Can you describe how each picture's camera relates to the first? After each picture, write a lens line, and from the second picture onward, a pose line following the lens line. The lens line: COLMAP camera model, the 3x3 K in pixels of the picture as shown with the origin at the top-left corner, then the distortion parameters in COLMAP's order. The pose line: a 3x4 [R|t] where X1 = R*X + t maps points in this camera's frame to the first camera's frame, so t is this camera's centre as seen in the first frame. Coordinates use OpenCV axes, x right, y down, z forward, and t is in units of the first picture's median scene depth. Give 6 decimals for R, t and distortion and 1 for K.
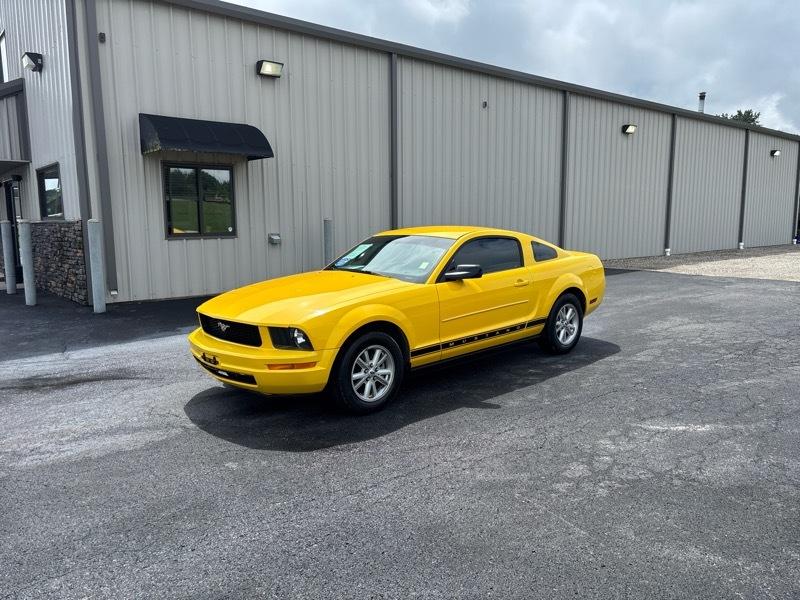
lens RADIAL K [[597.9, 0, 395.5], [0, 597.9, 303.2], [0, 0, 1]] dist [0.033773, -0.025932]
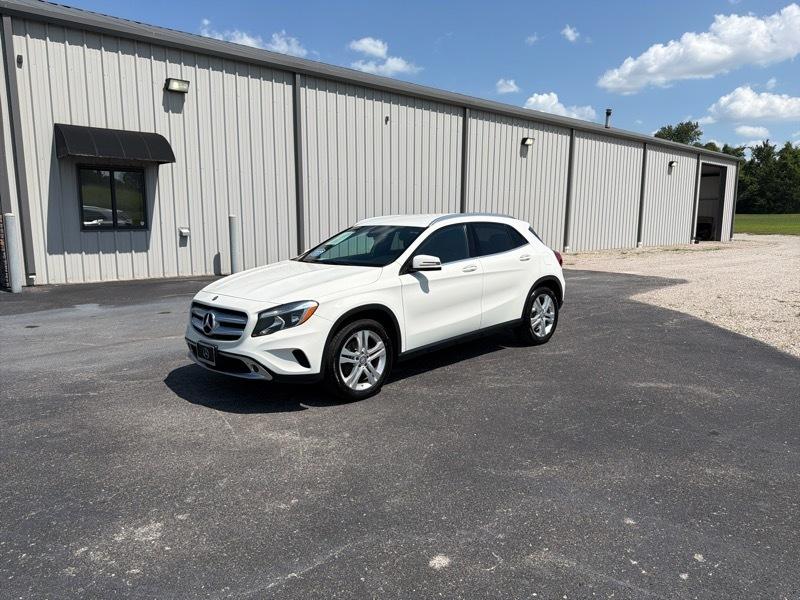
lens RADIAL K [[559.6, 0, 403.8], [0, 559.6, 306.5], [0, 0, 1]] dist [0.030686, -0.036662]
pose [[0.999053, 0.007293, 0.042896, 0.185250], [-0.008095, 0.999795, 0.018550, 0.013171], [-0.042752, -0.018879, 0.998907, -0.114539]]
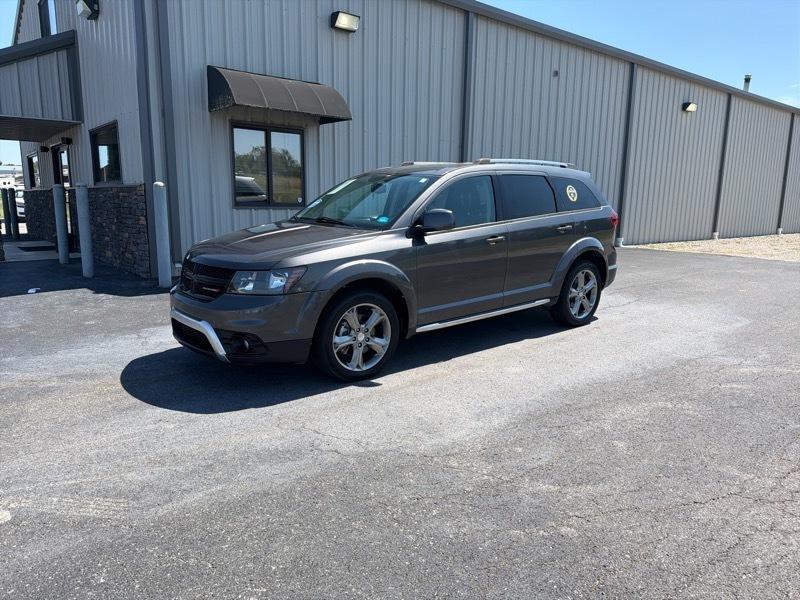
lens RADIAL K [[559.6, 0, 396.6], [0, 559.6, 307.5], [0, 0, 1]] dist [0.030686, -0.036662]
pose [[0.999683, 0.023724, -0.008417, -0.114239], [-0.023271, 0.998457, 0.050421, -0.003716], [0.009601, -0.050209, 0.998693, 0.131786]]
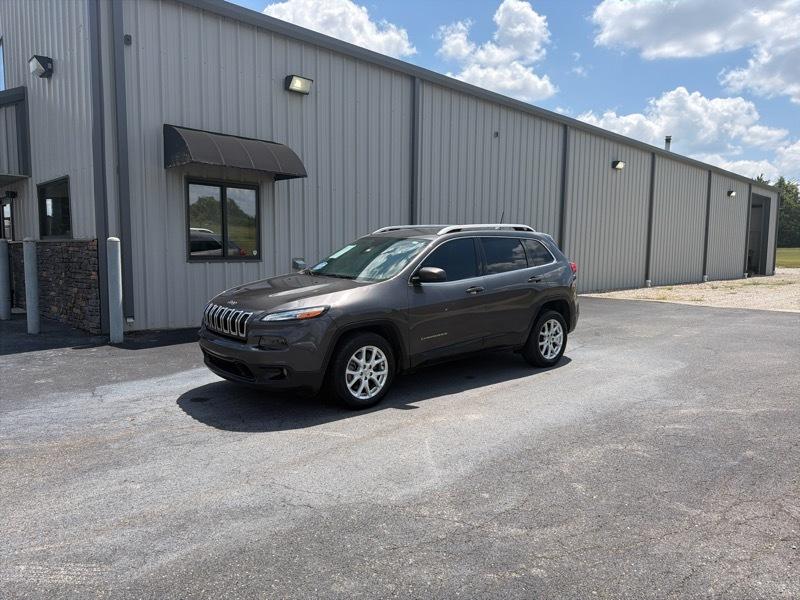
lens RADIAL K [[559.6, 0, 394.1], [0, 559.6, 307.8], [0, 0, 1]] dist [0.030686, -0.036662]
pose [[0.996906, 0.009578, 0.078012, -0.125512], [-0.006767, 0.999321, -0.036225, -0.006972], [-0.078306, 0.035585, 0.996294, 0.117148]]
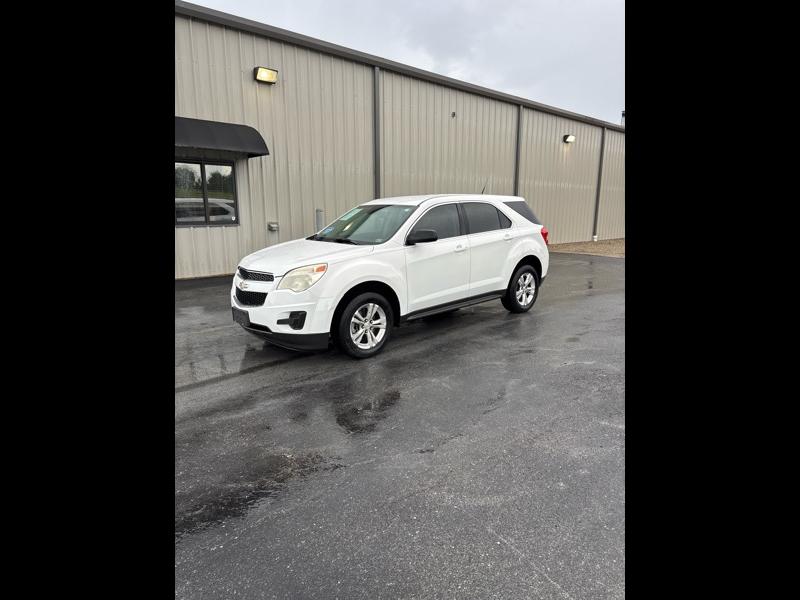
lens RADIAL K [[448.5, 0, 402.9], [0, 448.5, 303.5], [0, 0, 1]] dist [0.019559, -0.000243]
pose [[0.999155, -0.000051, 0.041090, 0.014517], [-0.002660, 0.997821, 0.065924, -0.017525], [-0.041004, -0.065978, 0.996978, 0.113430]]
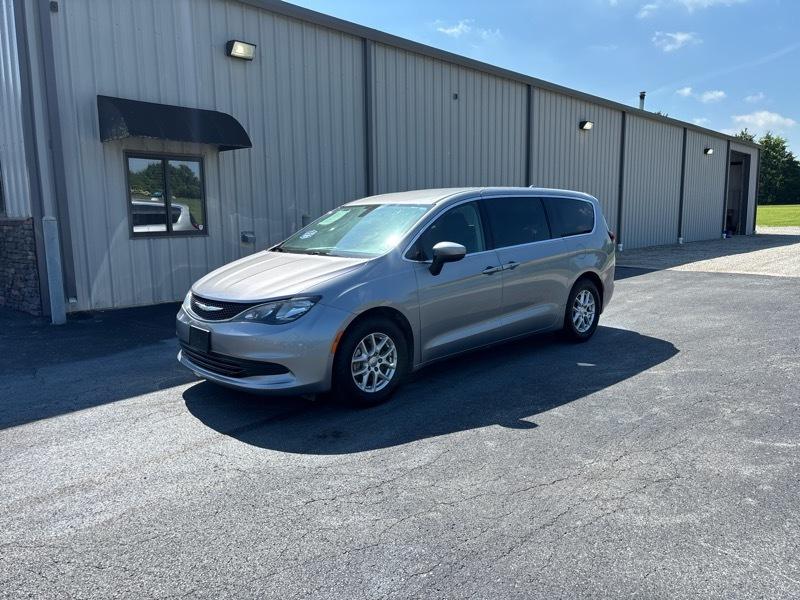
lens RADIAL K [[597.9, 0, 392.2], [0, 597.9, 305.1], [0, 0, 1]] dist [0.033773, -0.025932]
pose [[0.992913, -0.020984, 0.116974, -0.097605], [0.020026, 0.999756, 0.009359, -0.008701], [-0.117142, -0.006950, 0.993091, 0.068978]]
